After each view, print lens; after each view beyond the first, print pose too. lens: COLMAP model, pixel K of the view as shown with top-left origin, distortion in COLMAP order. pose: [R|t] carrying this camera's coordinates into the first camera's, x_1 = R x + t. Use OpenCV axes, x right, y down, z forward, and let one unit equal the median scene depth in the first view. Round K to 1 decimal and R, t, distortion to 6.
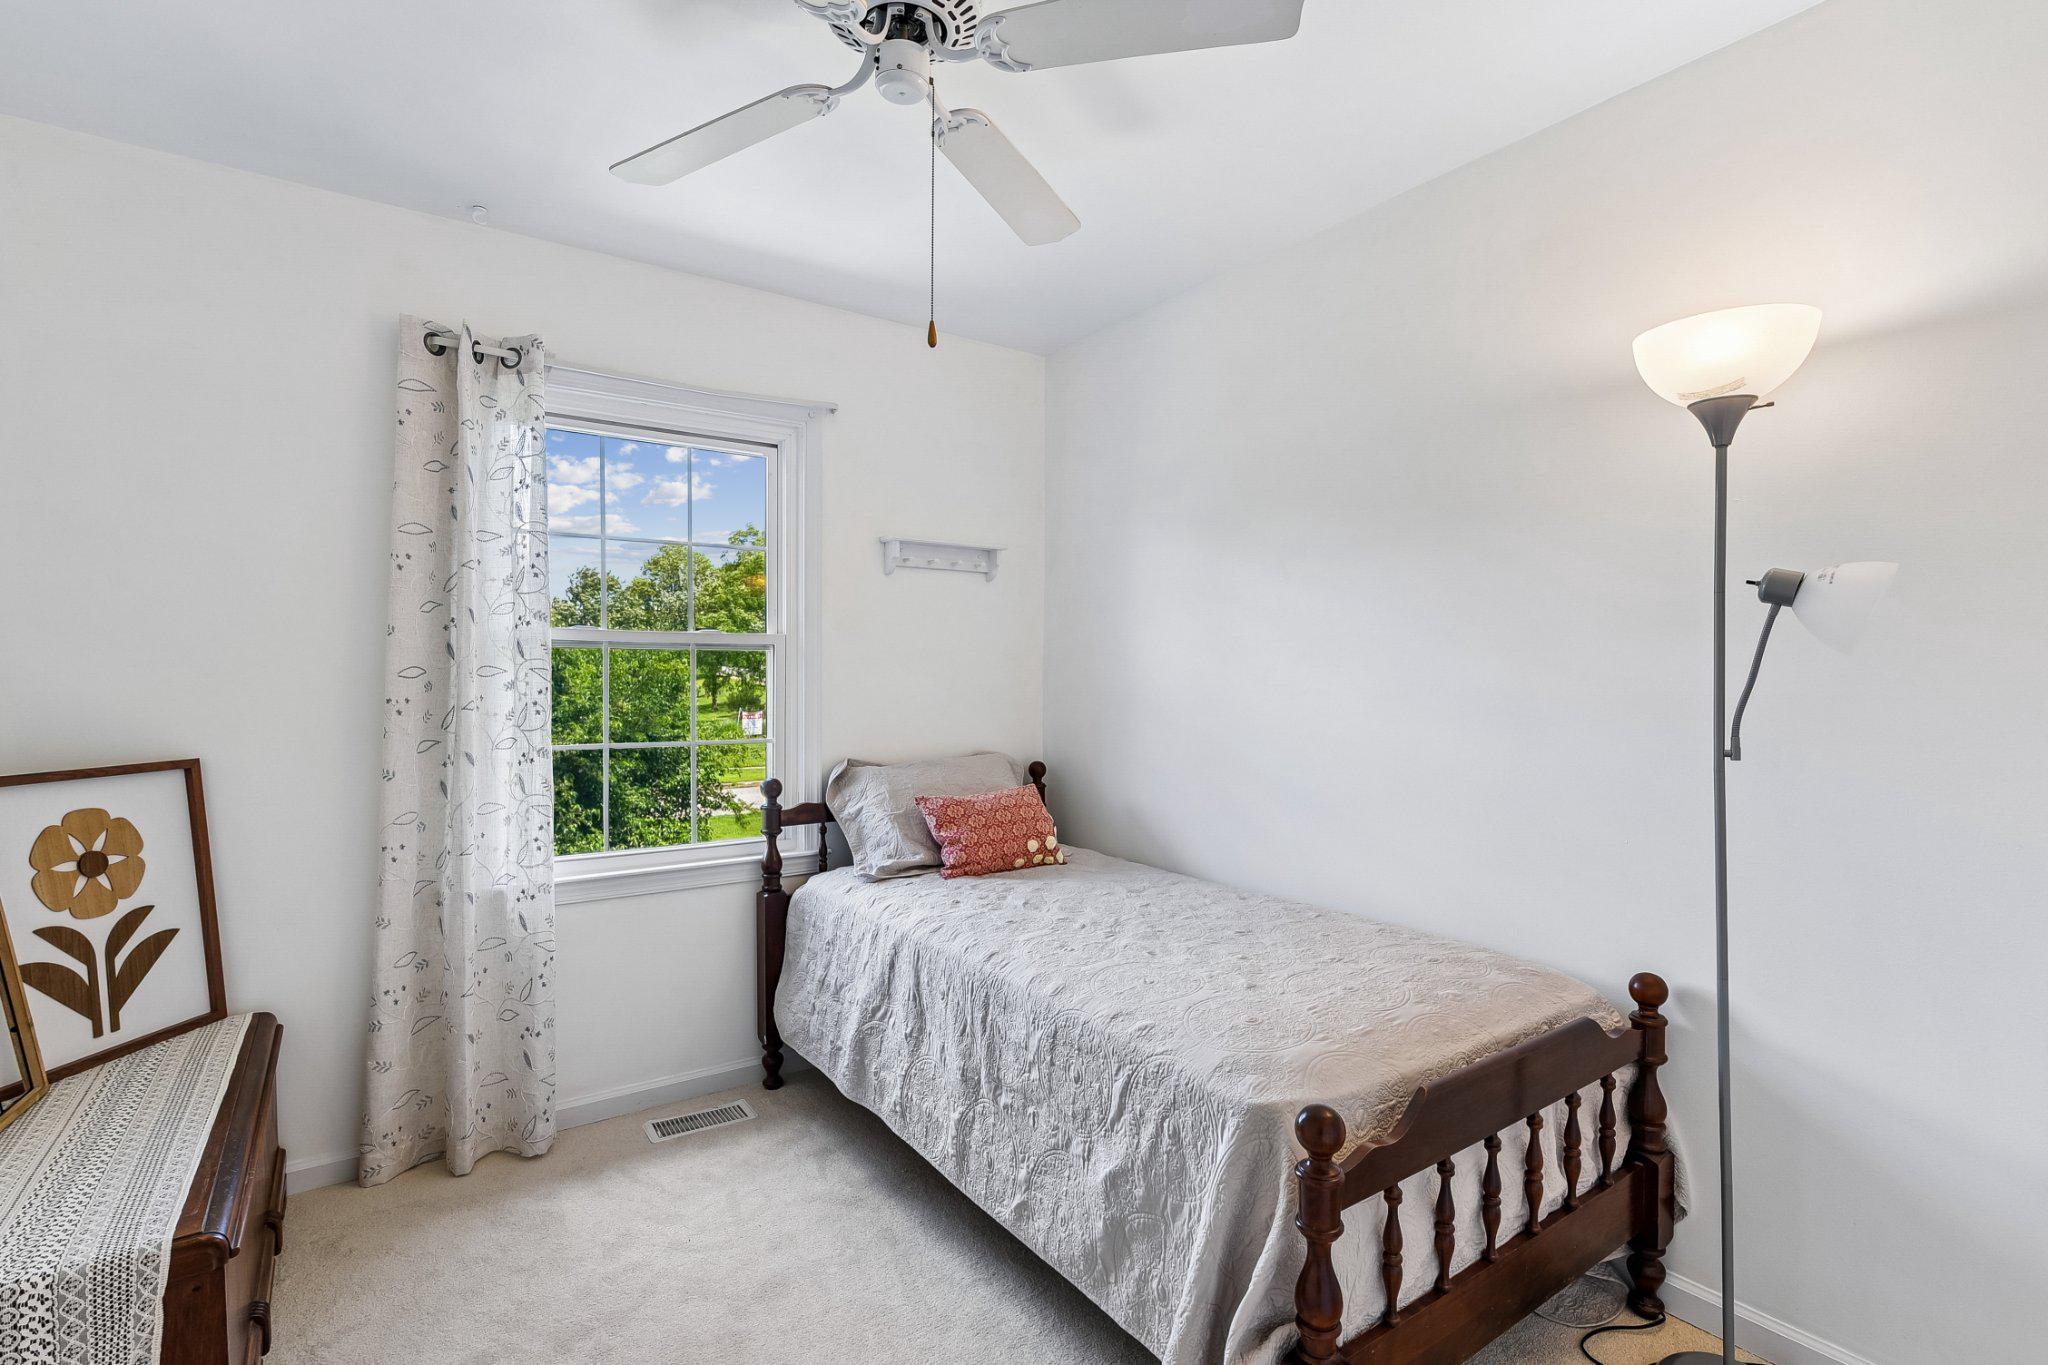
lens RADIAL K [[983.6, 0, 1025.9], [0, 983.6, 685.8], [0, 0, 1]] dist [0.001173, -0.001547]
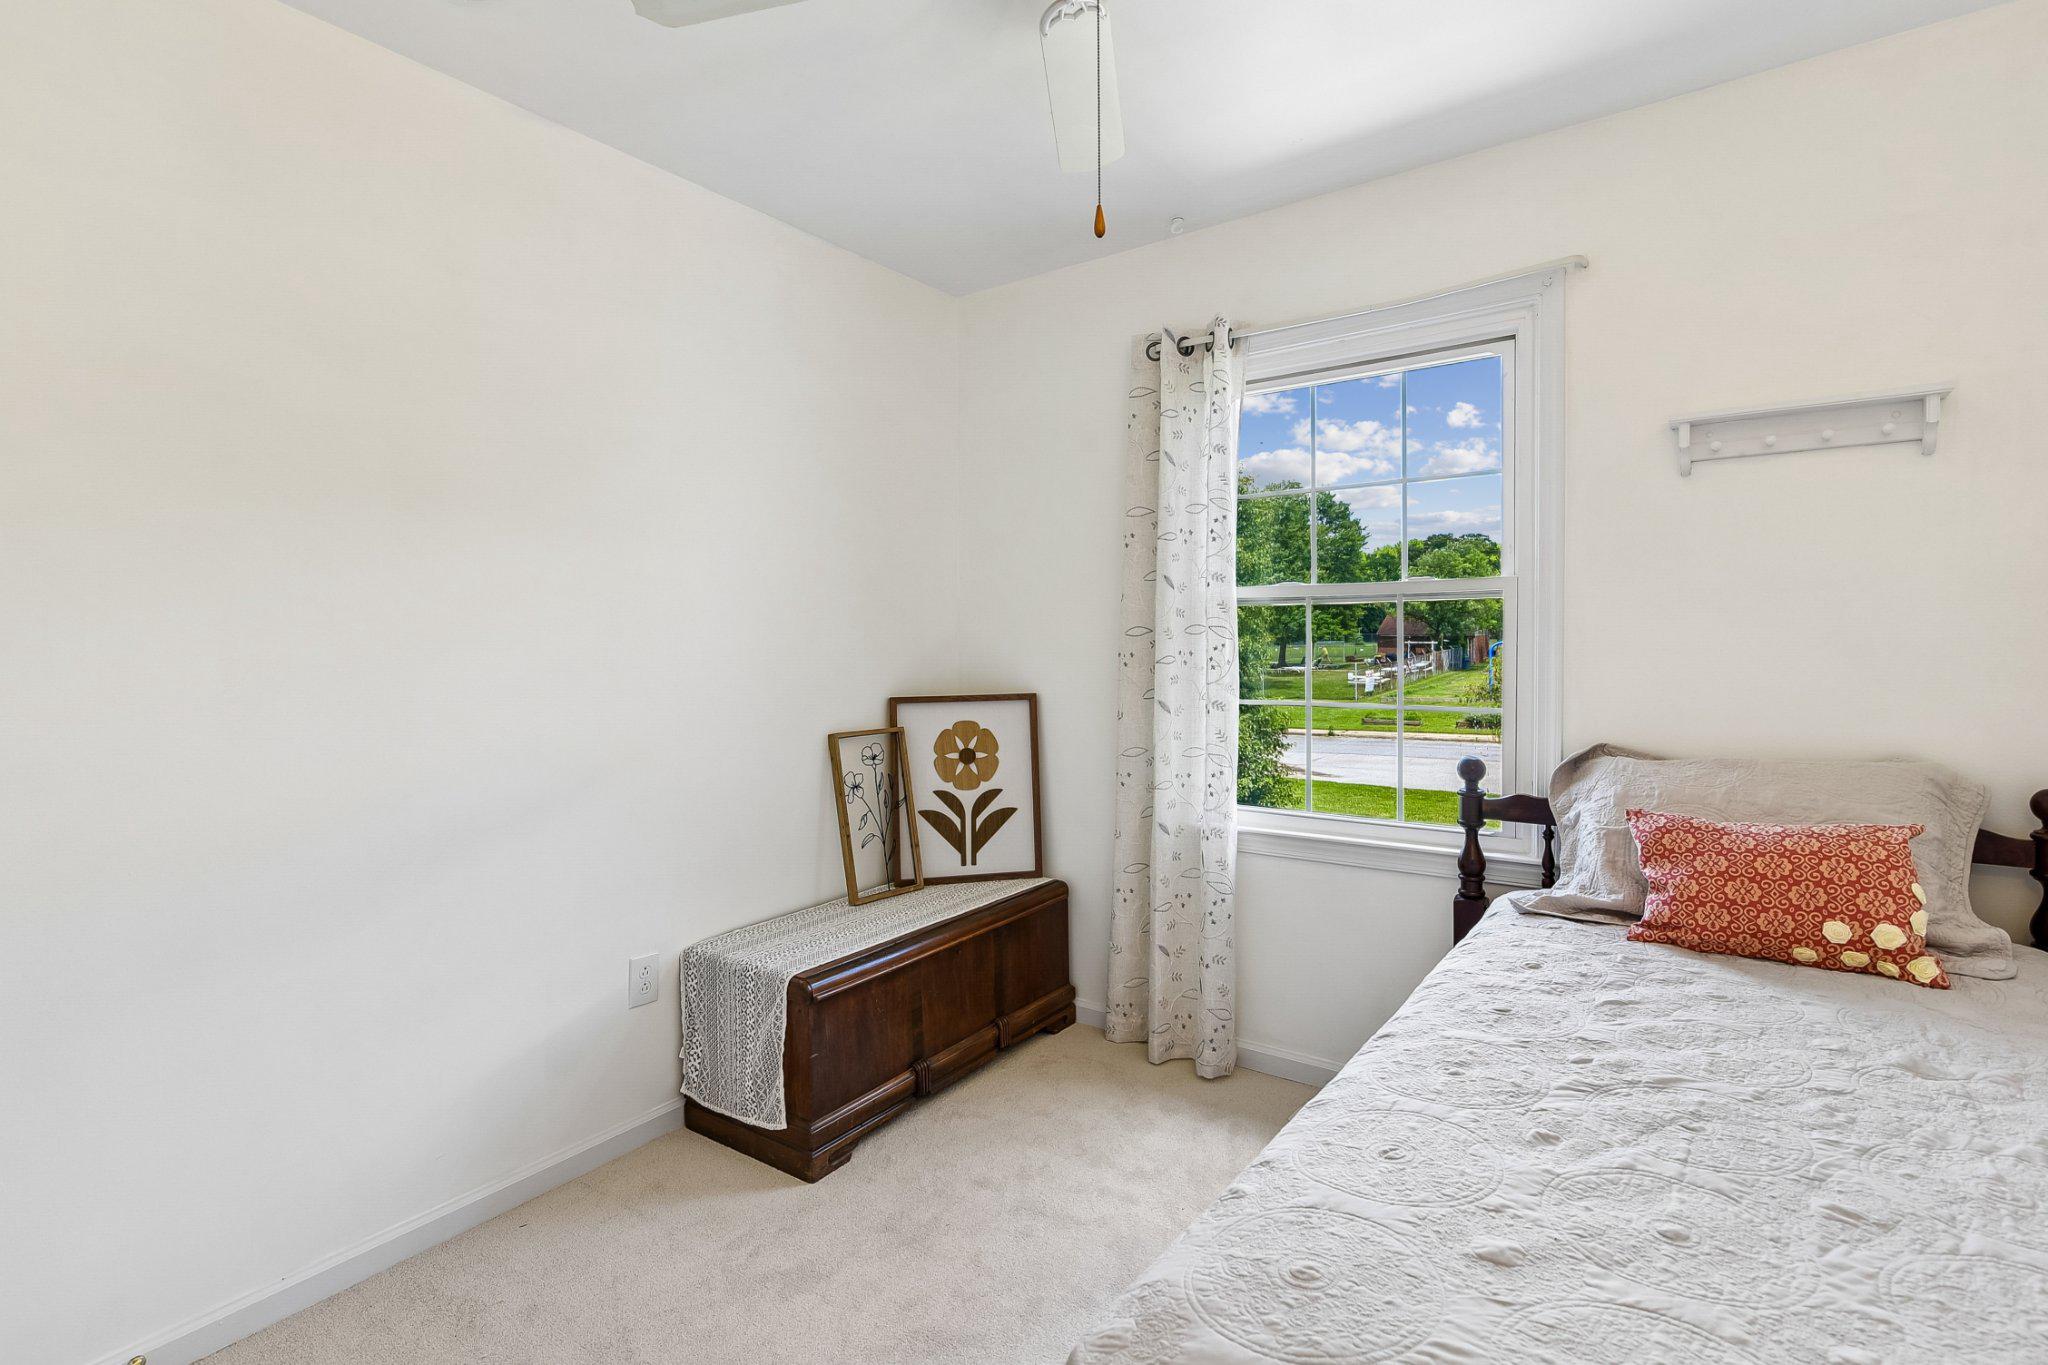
lens RADIAL K [[983.6, 0, 996.6], [0, 983.6, 645.3], [0, 0, 1]] dist [0.001173, -0.001547]
pose [[0.308915, 0.003717, -0.951082, 0.509136], [0.004064, 0.999978, 0.005228, -0.004002], [0.951081, -0.005480, 0.308893, 0.504164]]
